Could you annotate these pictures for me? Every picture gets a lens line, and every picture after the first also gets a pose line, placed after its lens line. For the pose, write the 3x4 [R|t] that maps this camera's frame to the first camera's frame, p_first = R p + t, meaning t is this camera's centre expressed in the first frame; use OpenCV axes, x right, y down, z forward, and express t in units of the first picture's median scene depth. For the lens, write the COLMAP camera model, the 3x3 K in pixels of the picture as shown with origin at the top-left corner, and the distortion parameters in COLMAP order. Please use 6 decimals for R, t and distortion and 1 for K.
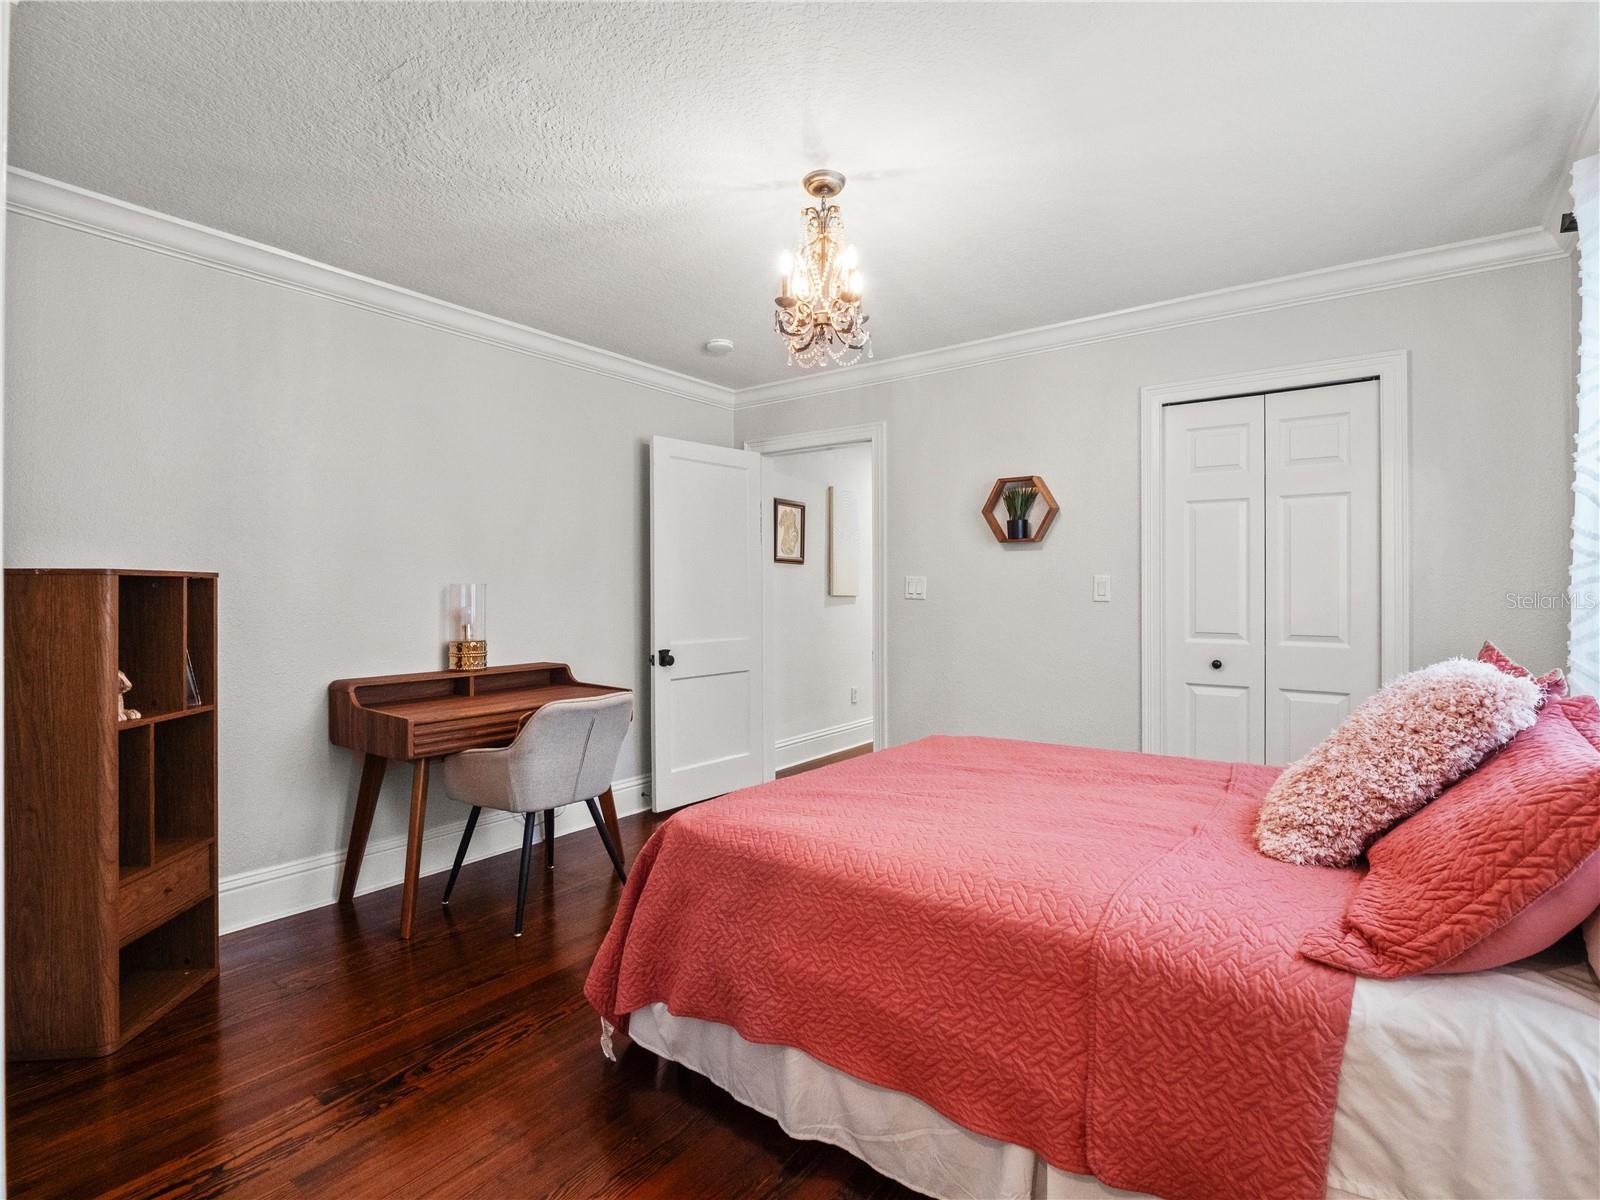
lens RADIAL K [[801.7, 0, 800.0], [0, 801.7, 600.0], [0, 0, 1]] dist [-0.007045, -0.000765]
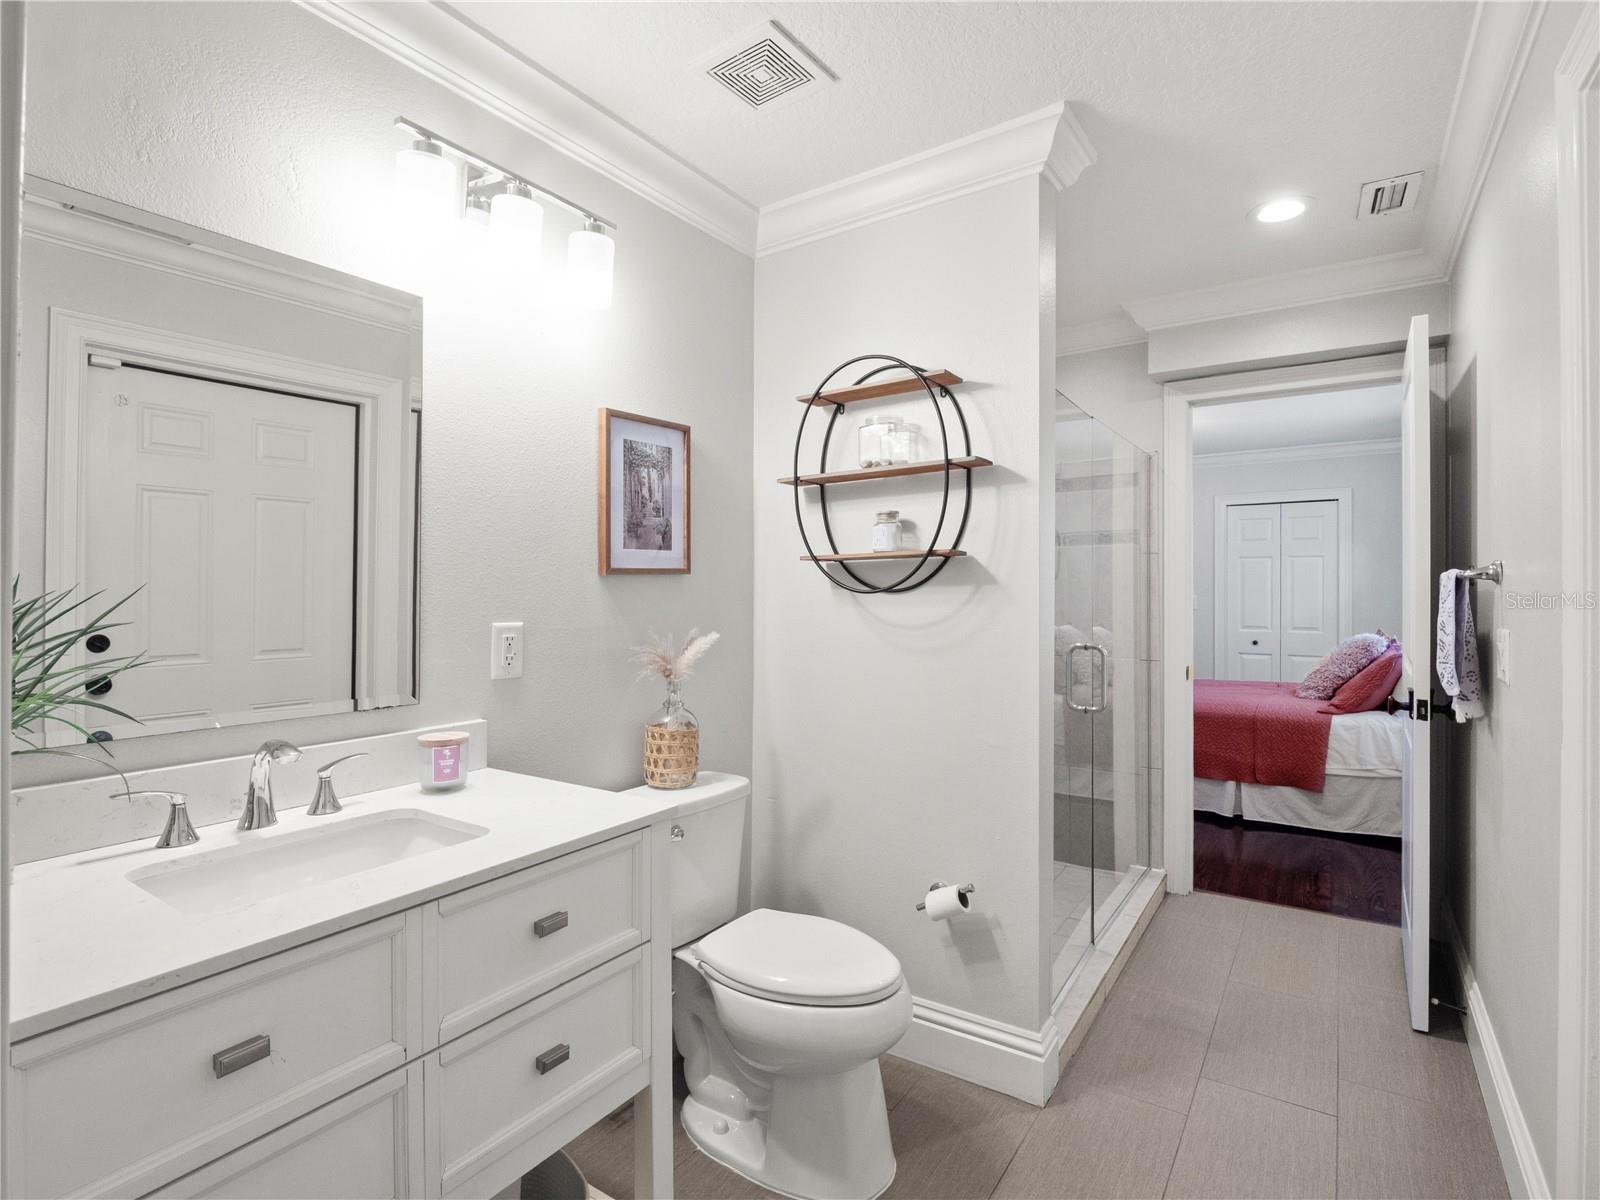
lens RADIAL K [[801.7, 0, 800.0], [0, 801.7, 600.0], [0, 0, 1]] dist [-0.007045, -0.000765]
pose [[0.999346, 0.000177, 0.036158, -1.560867], [-0.000231, 0.999999, 0.001478, -0.058620], [-0.036158, -0.001485, 0.999345, -2.141033]]
